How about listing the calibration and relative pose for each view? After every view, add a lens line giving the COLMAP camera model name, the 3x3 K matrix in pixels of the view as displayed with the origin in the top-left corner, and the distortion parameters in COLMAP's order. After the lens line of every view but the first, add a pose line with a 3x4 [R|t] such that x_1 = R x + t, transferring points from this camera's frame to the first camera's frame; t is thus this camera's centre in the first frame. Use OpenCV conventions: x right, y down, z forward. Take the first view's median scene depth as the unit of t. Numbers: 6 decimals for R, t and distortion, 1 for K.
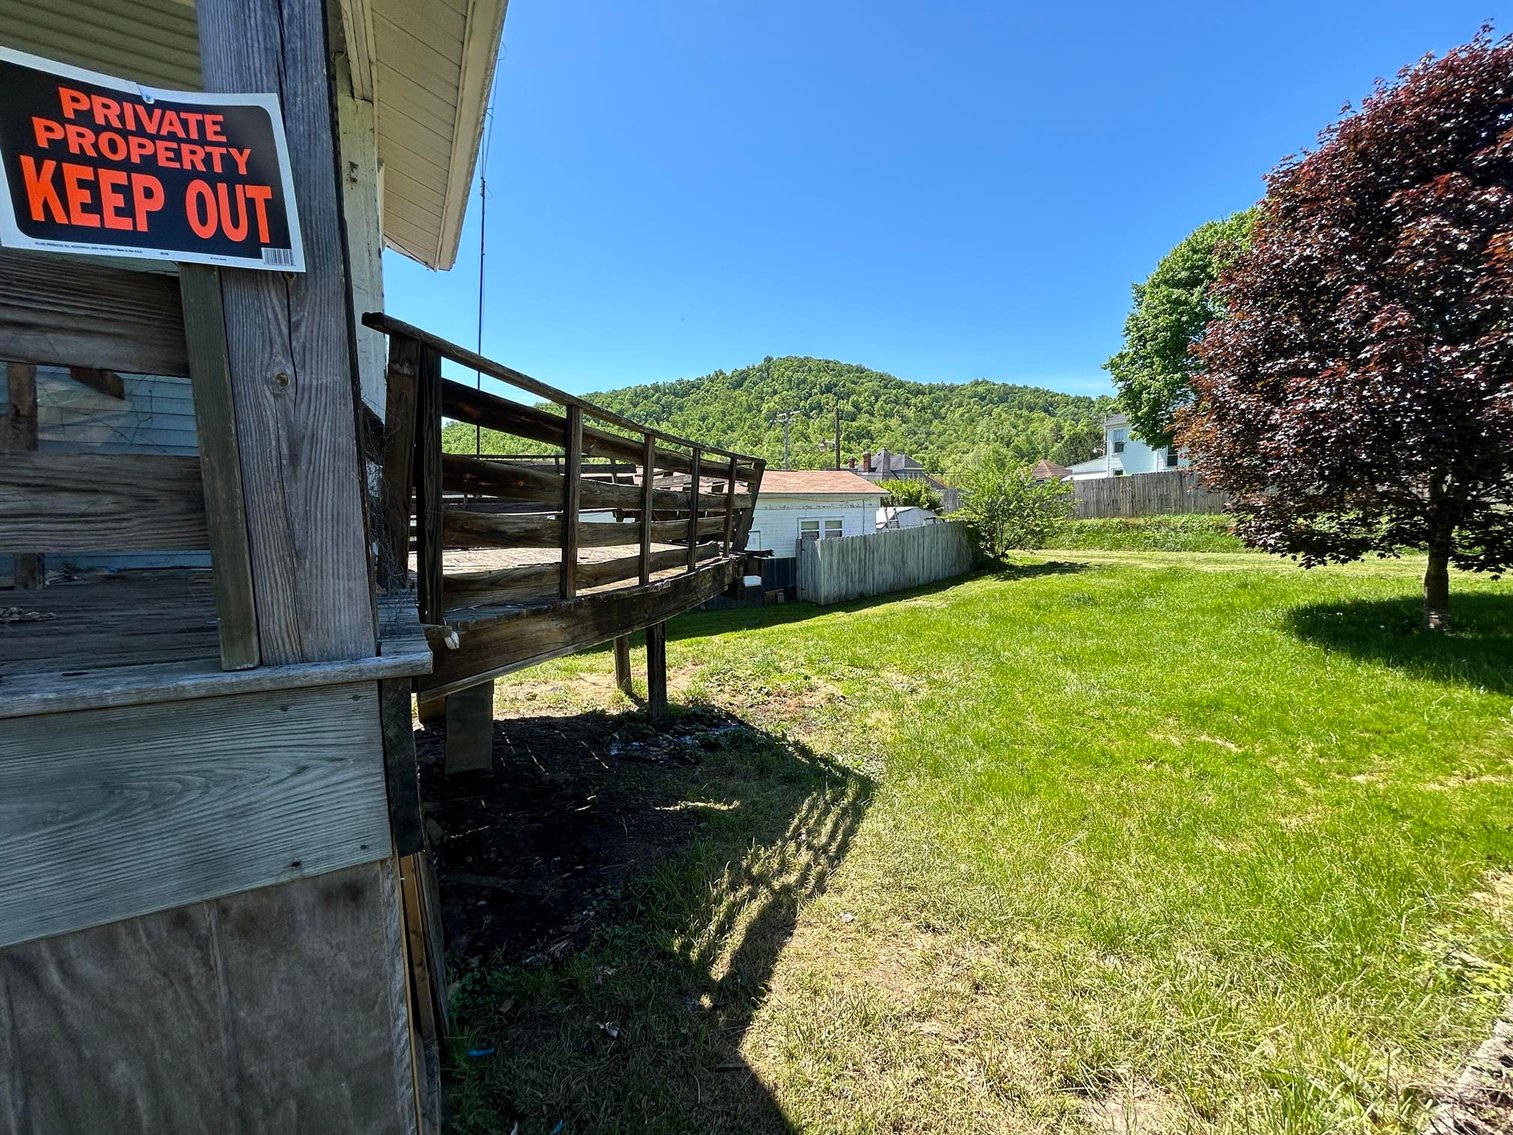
lens RADIAL K [[611.0, 0, 753.1], [0, 611.0, 567.3], [0, 0, 1]] dist [-0.002316, 0.001218]
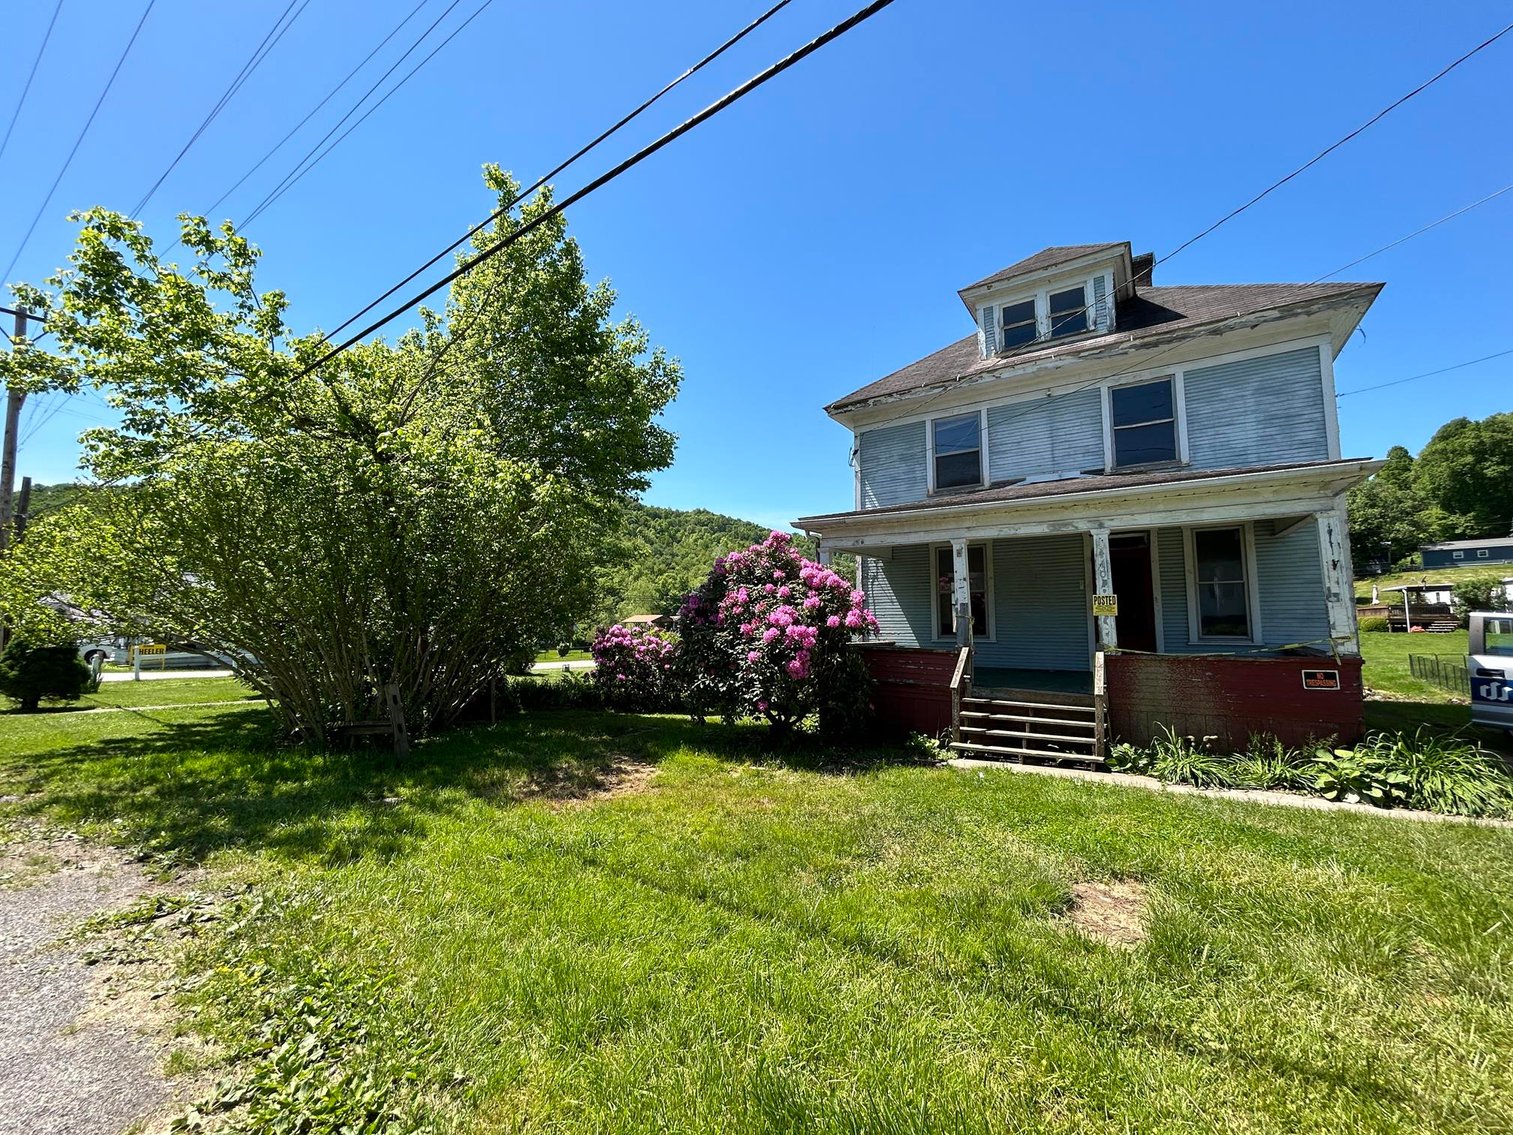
lens RADIAL K [[611.0, 0, 755.1], [0, 611.0, 567.0], [0, 0, 1]] dist [-0.002316, 0.001218]
pose [[0.894645, 0.071899, 0.440955, -1.927348], [0.010199, 0.983423, -0.181042, 0.062139], [-0.446661, 0.166465, 0.879081, -0.766750]]
